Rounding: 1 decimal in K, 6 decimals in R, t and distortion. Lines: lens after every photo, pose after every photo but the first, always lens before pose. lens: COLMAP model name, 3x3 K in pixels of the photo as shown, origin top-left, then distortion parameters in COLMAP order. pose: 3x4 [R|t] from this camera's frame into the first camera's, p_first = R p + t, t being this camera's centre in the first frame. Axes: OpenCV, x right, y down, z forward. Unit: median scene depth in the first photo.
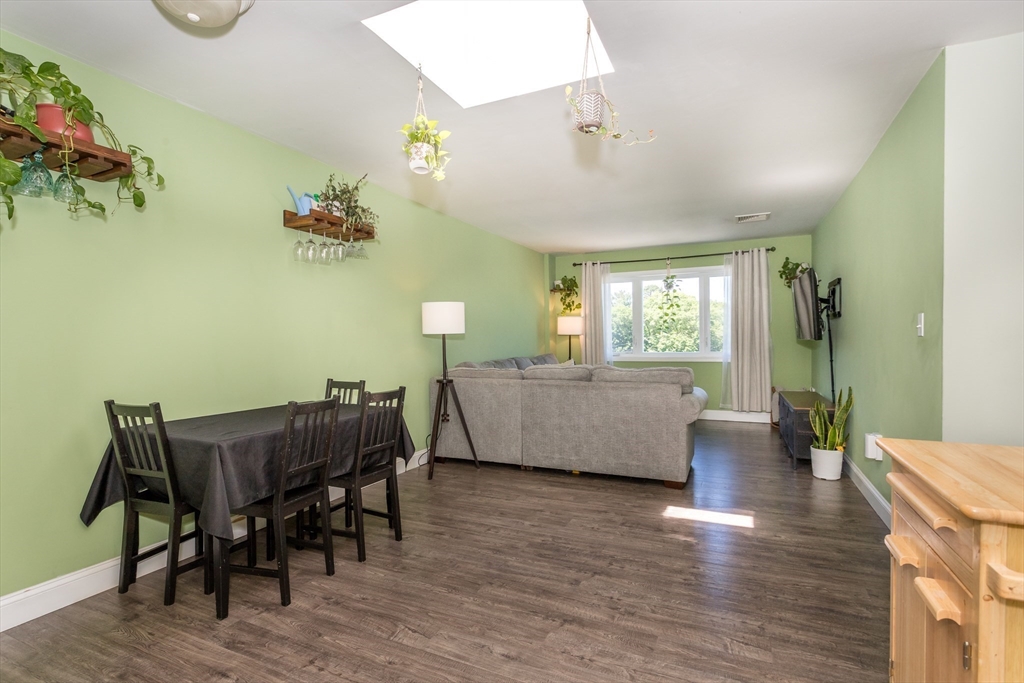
lens RADIAL K [[504.9, 0, 514.1], [0, 504.9, 333.1], [0, 0, 1]] dist [-0.009959, 0.001237]
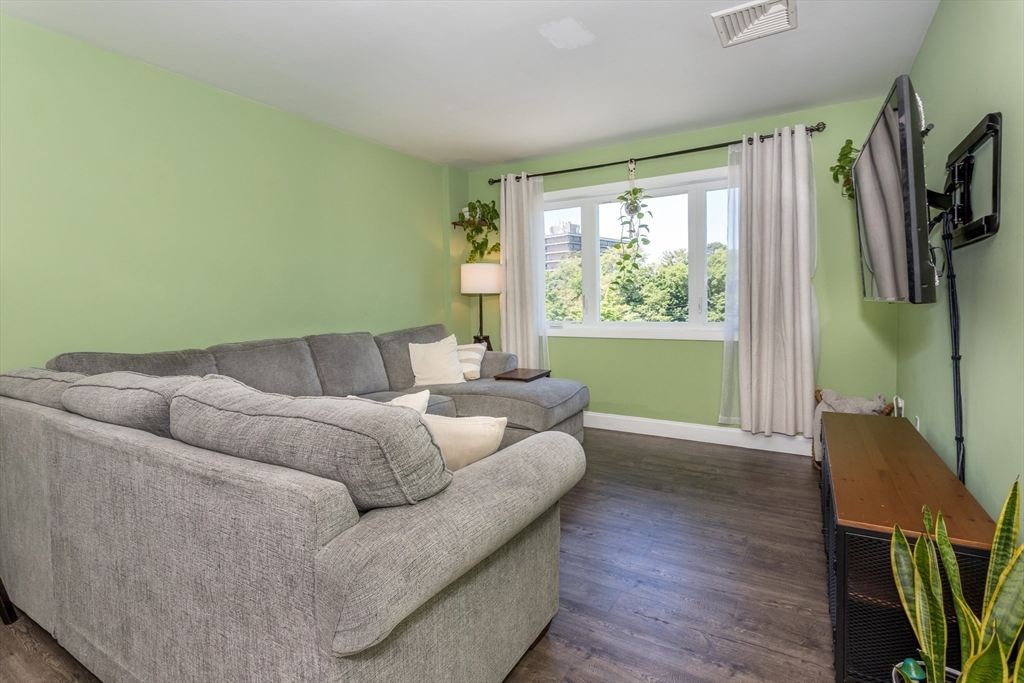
lens RADIAL K [[504.9, 0, 514.6], [0, 504.9, 307.0], [0, 0, 1]] dist [-0.009959, 0.001237]
pose [[0.993402, -0.001891, -0.114667, 0.241155], [0.004867, 0.999658, 0.025677, 0.004392], [0.114580, -0.026066, 0.993072, 0.411157]]
